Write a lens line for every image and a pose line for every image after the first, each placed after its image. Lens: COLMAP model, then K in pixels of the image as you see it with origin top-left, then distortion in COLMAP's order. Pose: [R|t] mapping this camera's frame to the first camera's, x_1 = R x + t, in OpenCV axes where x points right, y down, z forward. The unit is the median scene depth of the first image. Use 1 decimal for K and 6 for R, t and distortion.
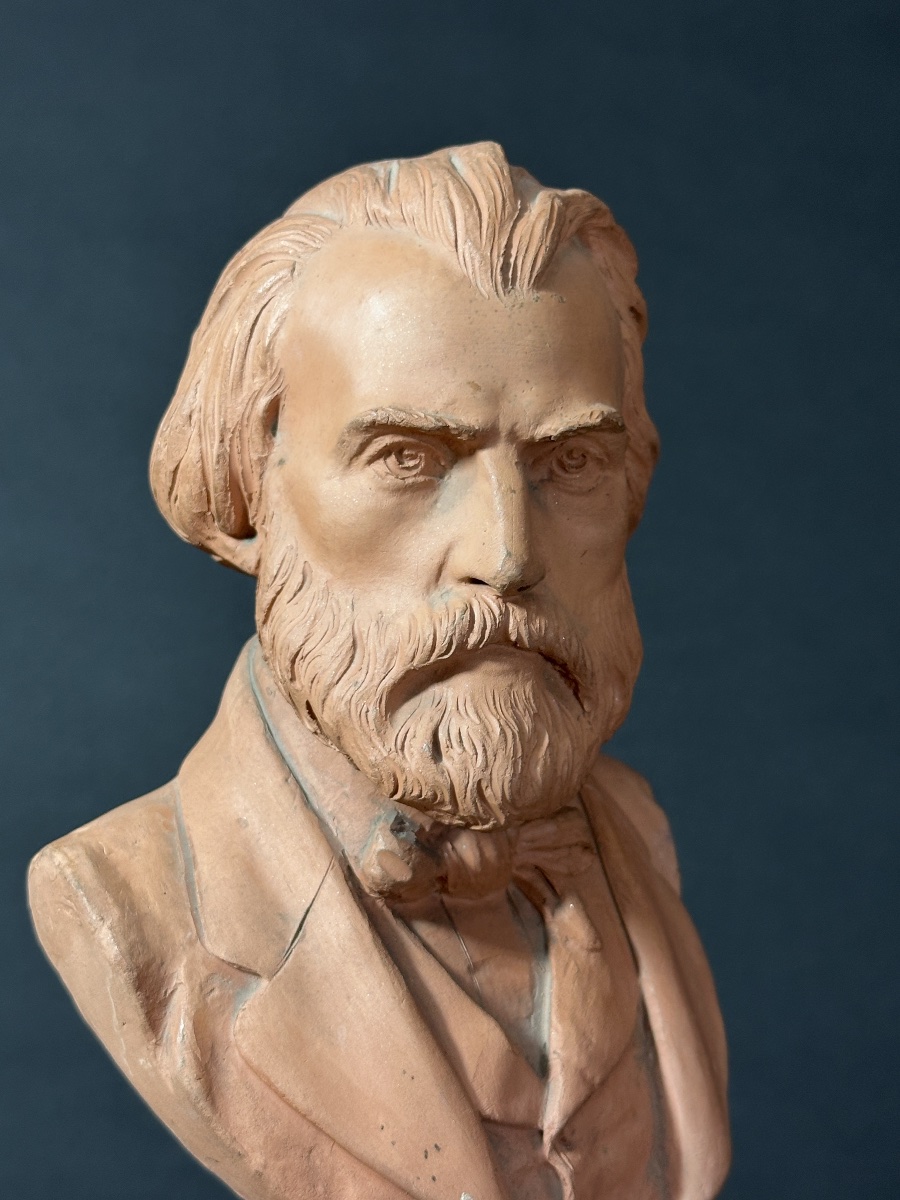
lens RADIAL K [[2011.3, 0, 450.6], [0, 2011.3, 600.4], [0, 0, 1]] dist [0.131257, 0.000000]
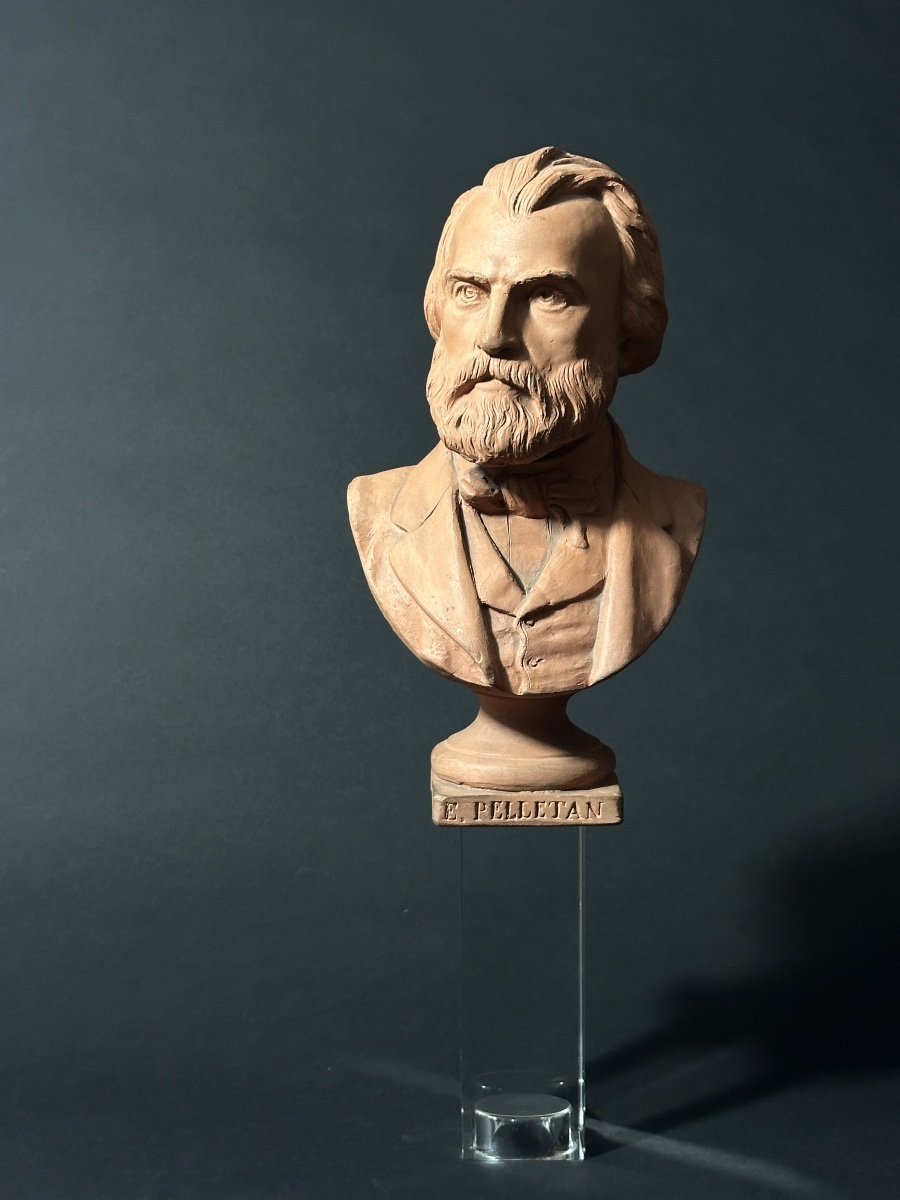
lens RADIAL K [[2011.3, 0, 451.9], [0, 2011.3, 599.1], [0, 0, 1]] dist [0.131257, 0.000000]
pose [[0.816629, 0.079893, -0.571606, 1.244268], [-0.094672, 0.995501, 0.003888, 0.254086], [0.569345, 0.050940, 0.820519, -0.791441]]
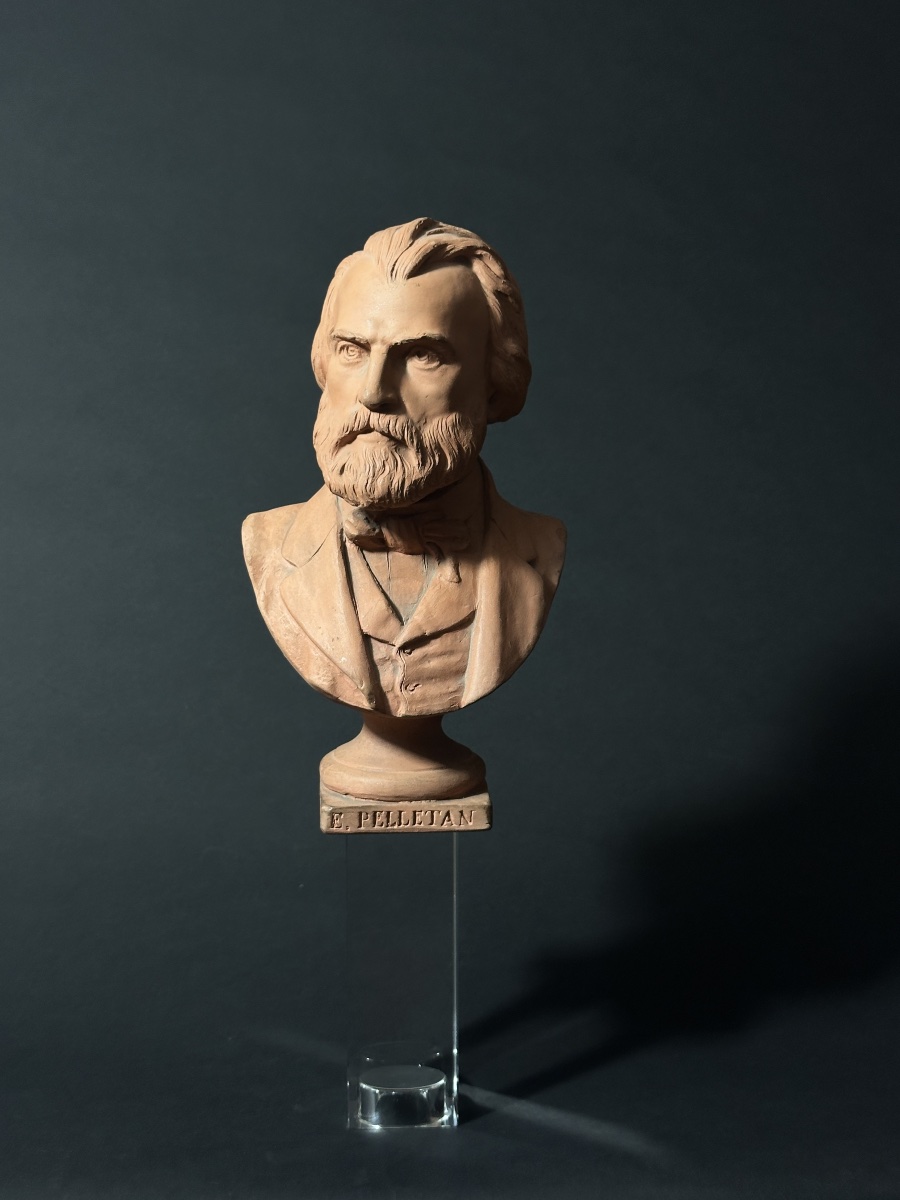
lens RADIAL K [[1707.8, 0, 445.2], [0, 1707.8, 600.6], [0, 0, 1]] dist [0.143425, 0.000000]
pose [[0.846381, 0.093606, -0.524287, 1.172997], [-0.092307, 0.995317, 0.028688, 0.156285], [0.524517, 0.024114, 0.851058, -0.670692]]
